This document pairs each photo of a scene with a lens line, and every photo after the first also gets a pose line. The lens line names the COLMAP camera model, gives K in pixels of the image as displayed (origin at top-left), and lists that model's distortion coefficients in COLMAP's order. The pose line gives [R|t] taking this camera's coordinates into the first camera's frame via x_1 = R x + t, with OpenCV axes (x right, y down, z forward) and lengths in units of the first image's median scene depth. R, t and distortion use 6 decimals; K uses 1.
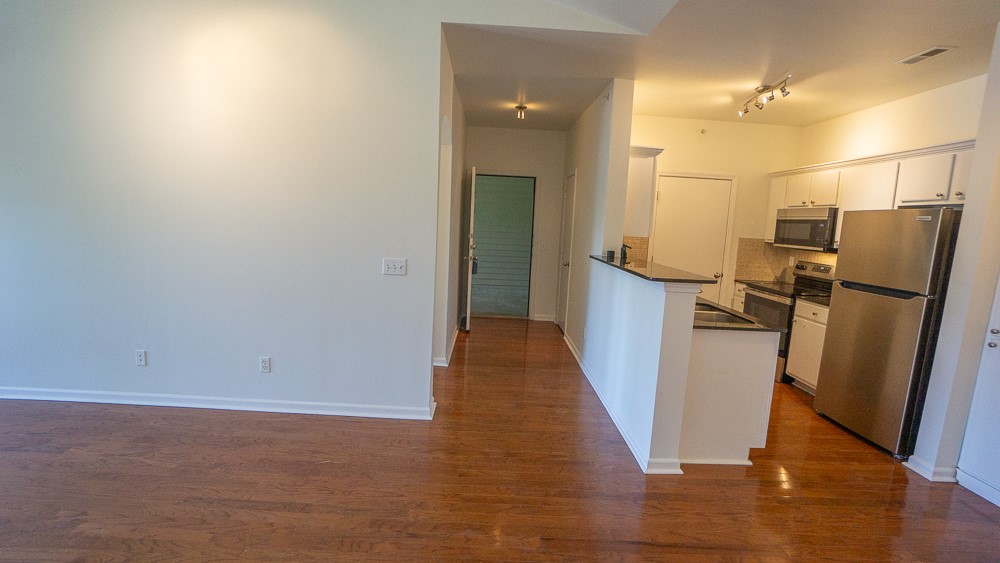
lens RADIAL K [[441.2, 0, 497.2], [0, 441.2, 277.6], [0, 0, 1]] dist [-0.062635, 0.023389]
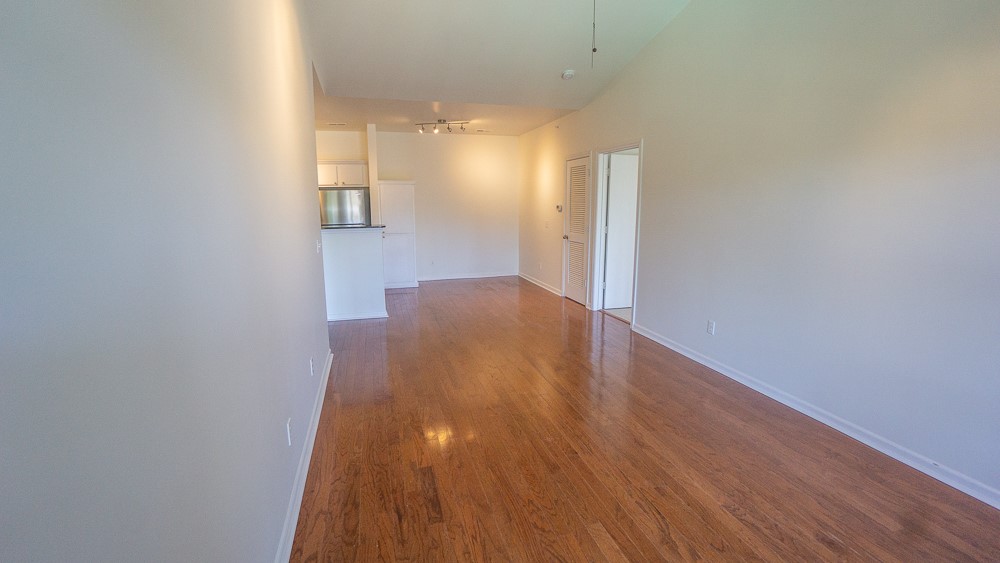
lens RADIAL K [[440.4, 0, 496.0], [0, 440.4, 275.5], [0, 0, 1]] dist [-0.061274, 0.021476]
pose [[-0.269187, -0.203836, 0.941270, -1.210502], [0.123590, 0.961954, 0.243659, -0.142730], [-0.955125, 0.181922, -0.233754, 0.639679]]
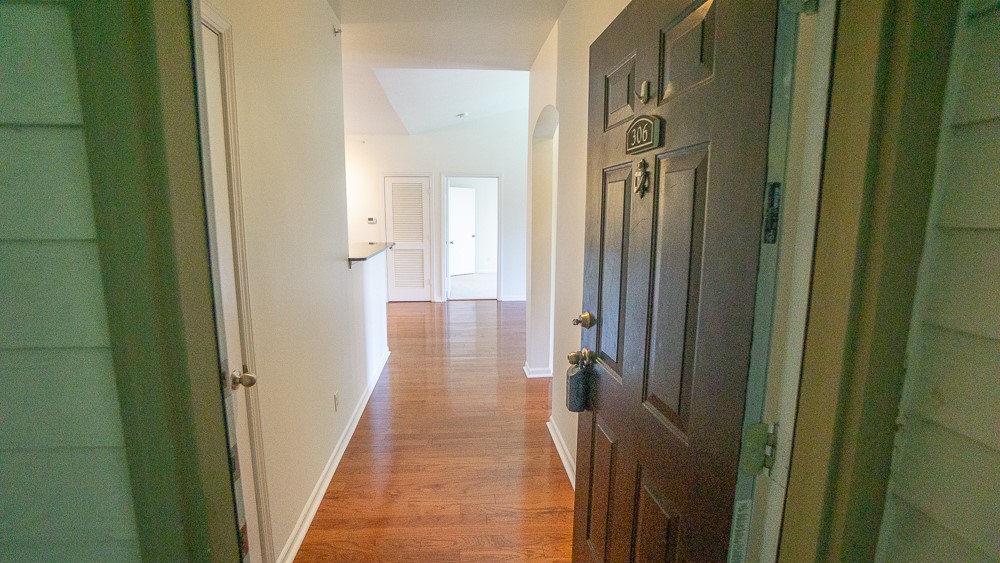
lens RADIAL K [[440.4, 0, 496.0], [0, 440.4, 275.5], [0, 0, 1]] dist [-0.061274, 0.021476]
pose [[-0.996402, -0.039198, -0.075138, 0.028545], [-0.058406, 0.960046, 0.273679, -0.251059], [0.061408, 0.277083, -0.958882, 1.773373]]
